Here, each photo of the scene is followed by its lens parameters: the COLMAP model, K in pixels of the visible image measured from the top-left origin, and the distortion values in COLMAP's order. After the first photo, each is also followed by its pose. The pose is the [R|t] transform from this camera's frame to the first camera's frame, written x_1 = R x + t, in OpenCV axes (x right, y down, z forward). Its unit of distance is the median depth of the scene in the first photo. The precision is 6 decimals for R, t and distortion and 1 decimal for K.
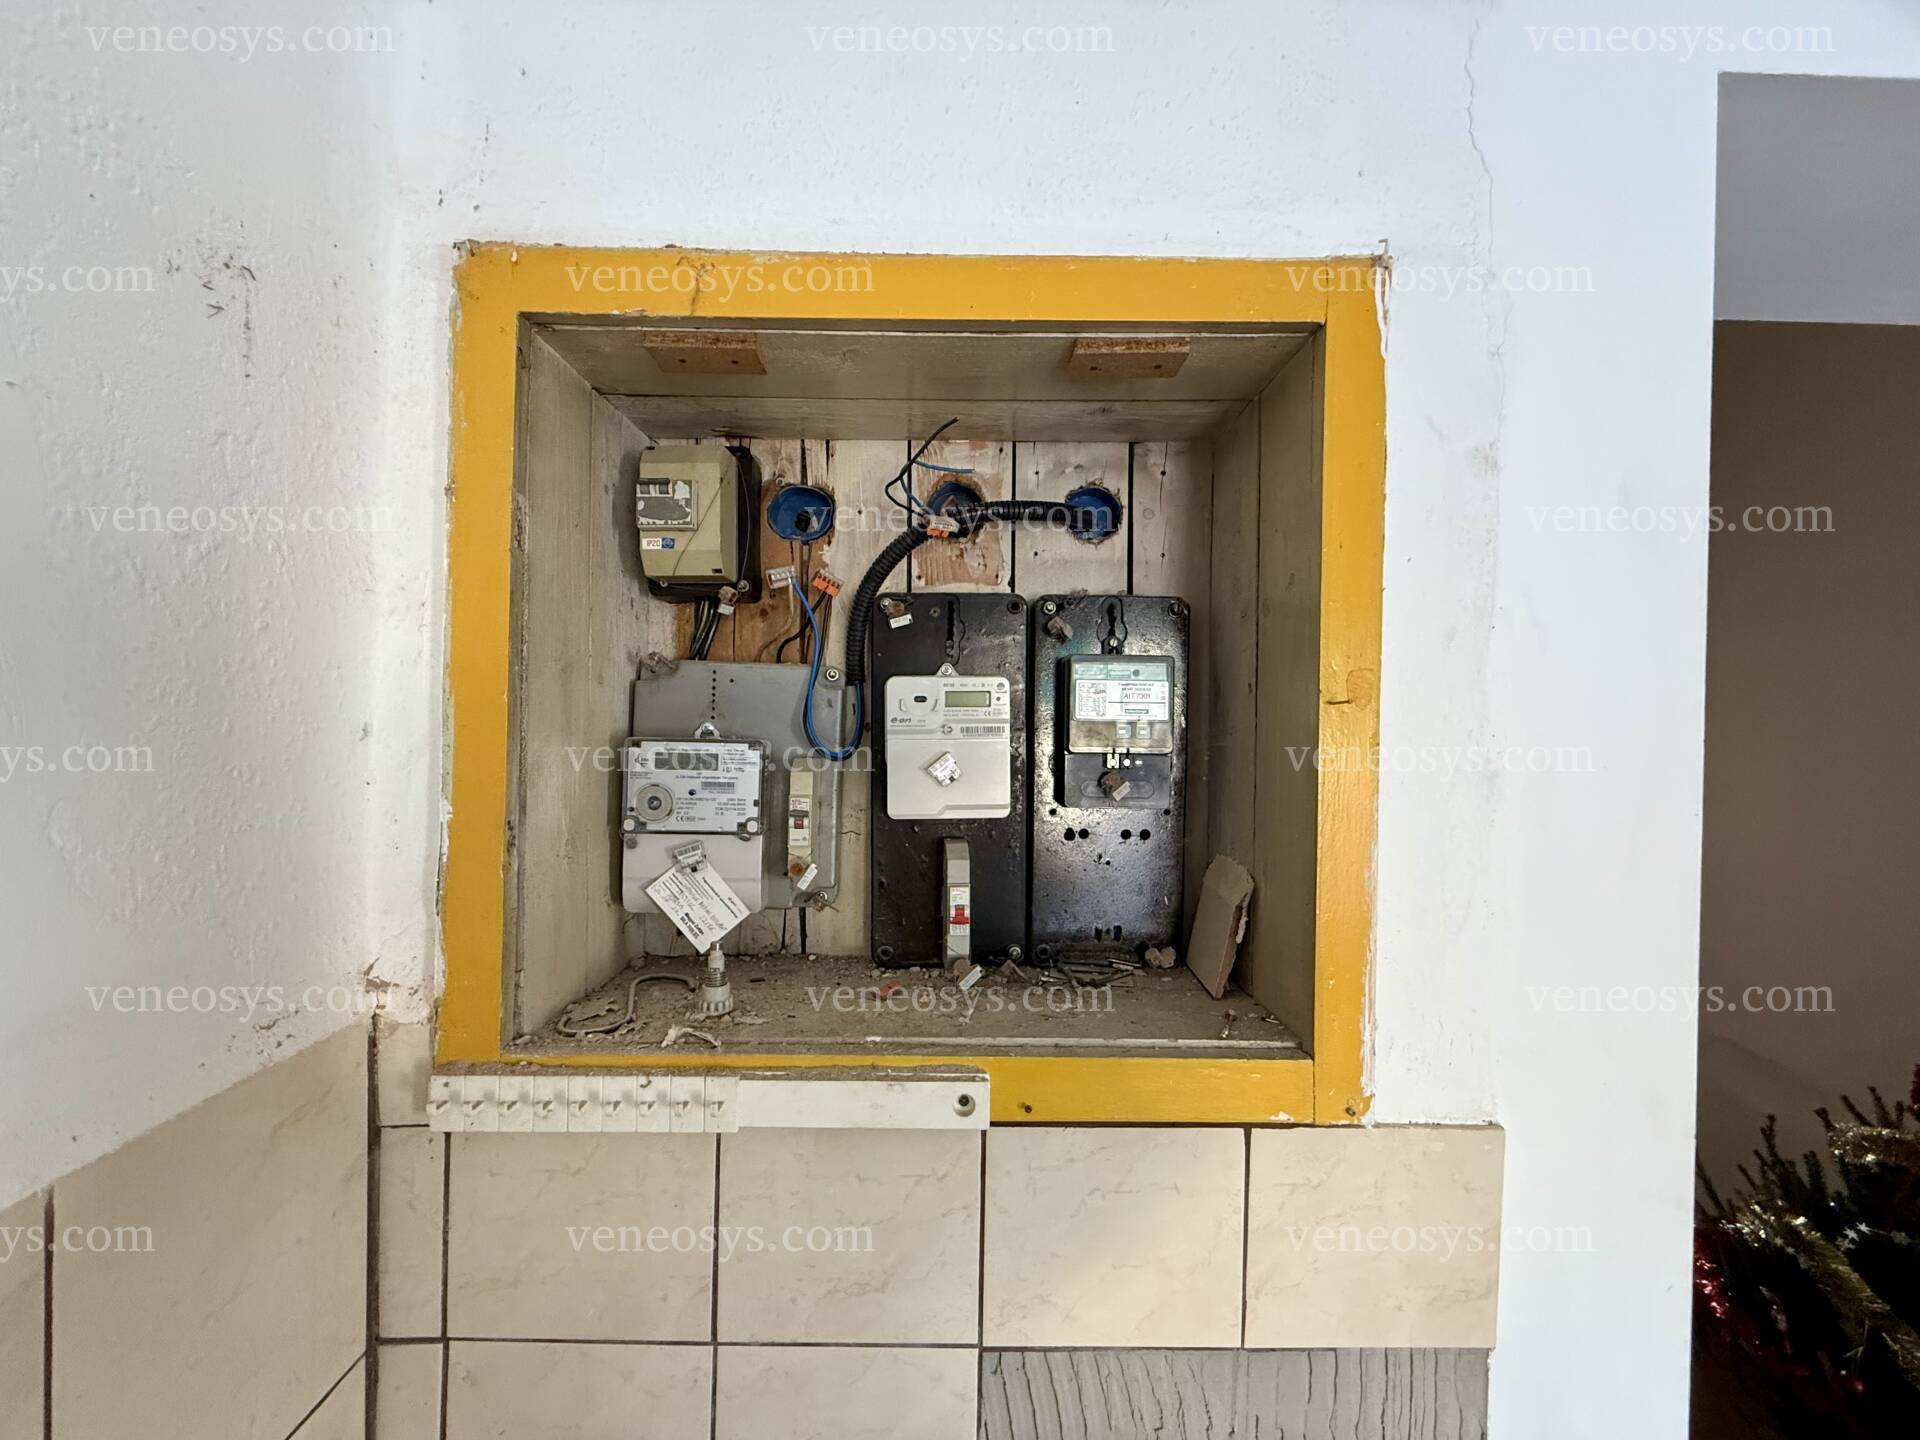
lens RADIAL K [[767.6, 0, 956.7], [0, 767.6, 723.8], [0, 0, 1]] dist [0.001902, -0.000331]
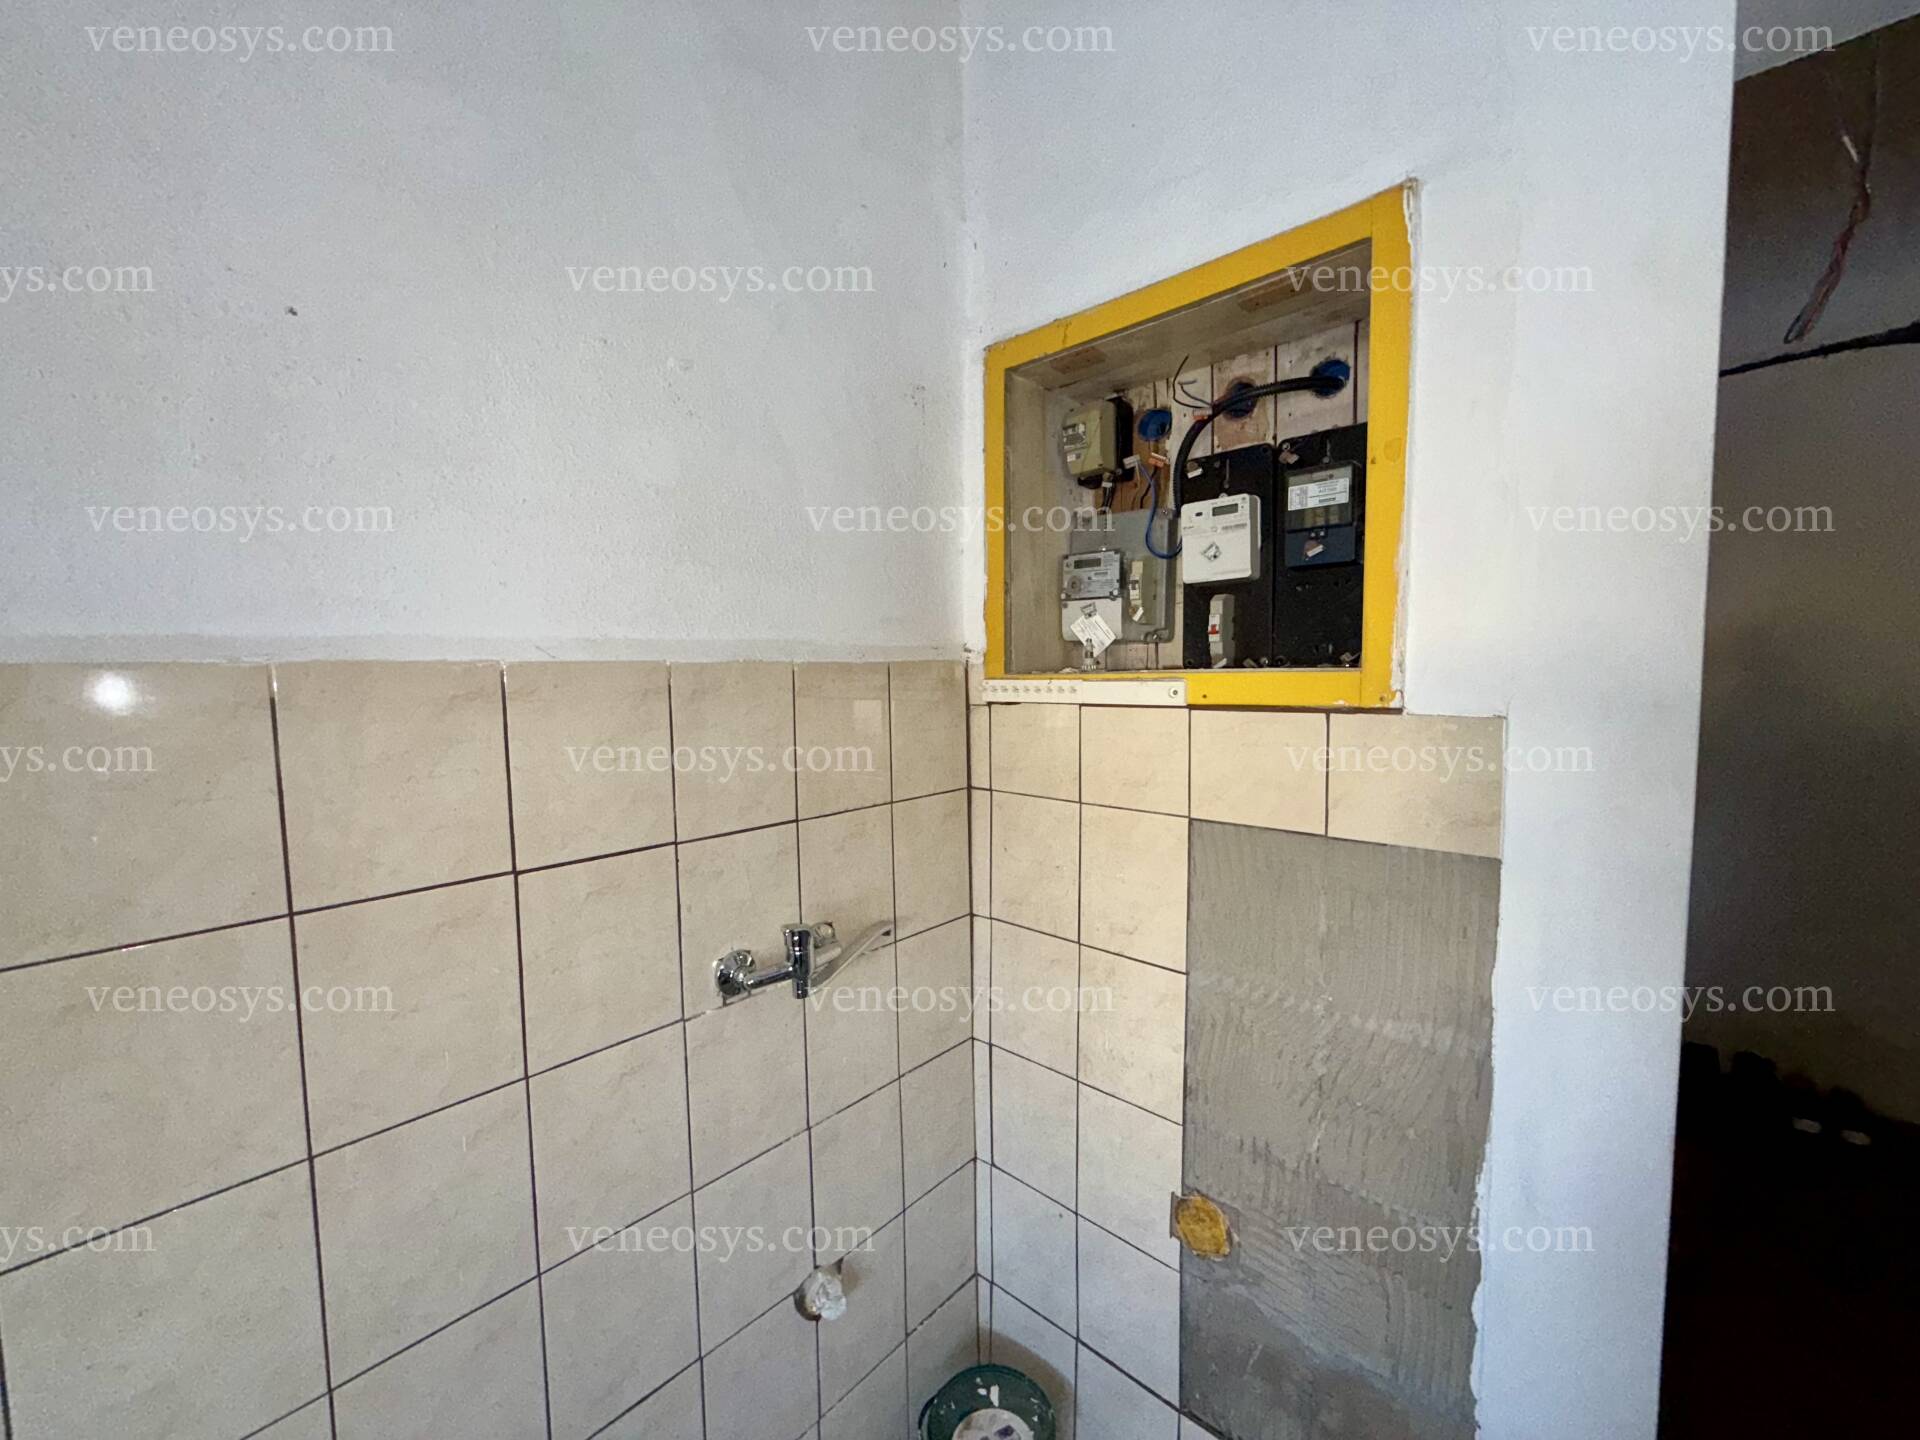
lens RADIAL K [[767.6, 0, 956.7], [0, 767.6, 723.8], [0, 0, 1]] dist [0.001902, -0.000331]
pose [[0.729317, 0.022144, -0.683817, 0.798000], [0.021645, 0.998229, 0.055411, 0.354492], [0.683833, -0.055213, 0.727546, -0.740920]]
